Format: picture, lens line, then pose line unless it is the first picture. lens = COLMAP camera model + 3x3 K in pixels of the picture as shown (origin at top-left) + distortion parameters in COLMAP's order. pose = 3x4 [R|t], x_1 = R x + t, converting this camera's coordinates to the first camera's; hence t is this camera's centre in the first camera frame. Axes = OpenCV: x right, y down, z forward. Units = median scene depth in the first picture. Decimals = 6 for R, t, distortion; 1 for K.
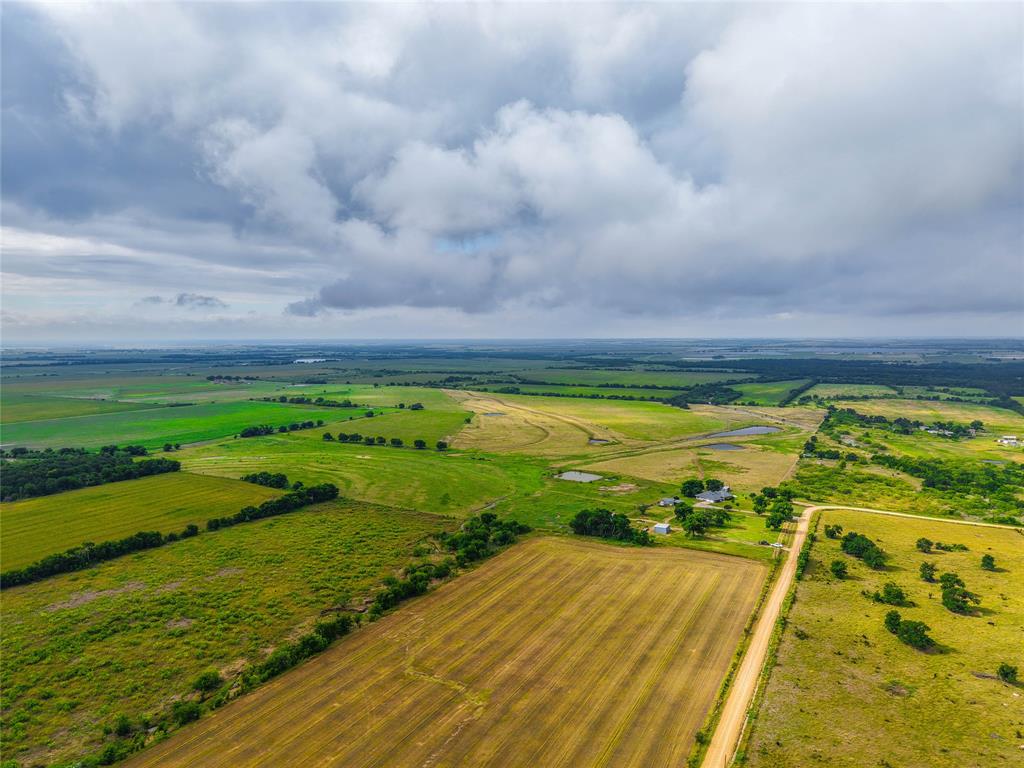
lens RADIAL K [[700.2, 0, 510.9], [0, 700.2, 430.8], [0, 0, 1]] dist [0.003774, -0.003192]
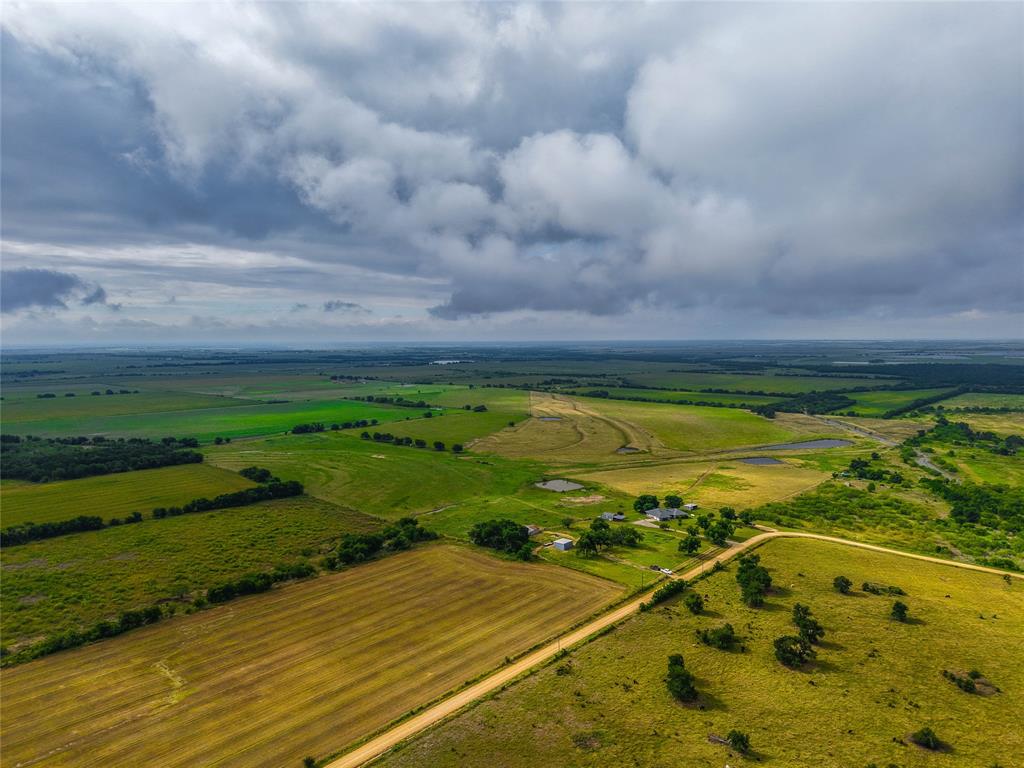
lens RADIAL K [[709.3, 0, 512.0], [0, 709.3, 332.3], [0, 0, 1]] dist [0.003108, -0.005048]
pose [[0.971850, -0.002280, -0.235591, 0.228797], [-0.031012, 0.990015, -0.137511, -0.006314], [0.233552, 0.140946, 0.962075, 0.012947]]
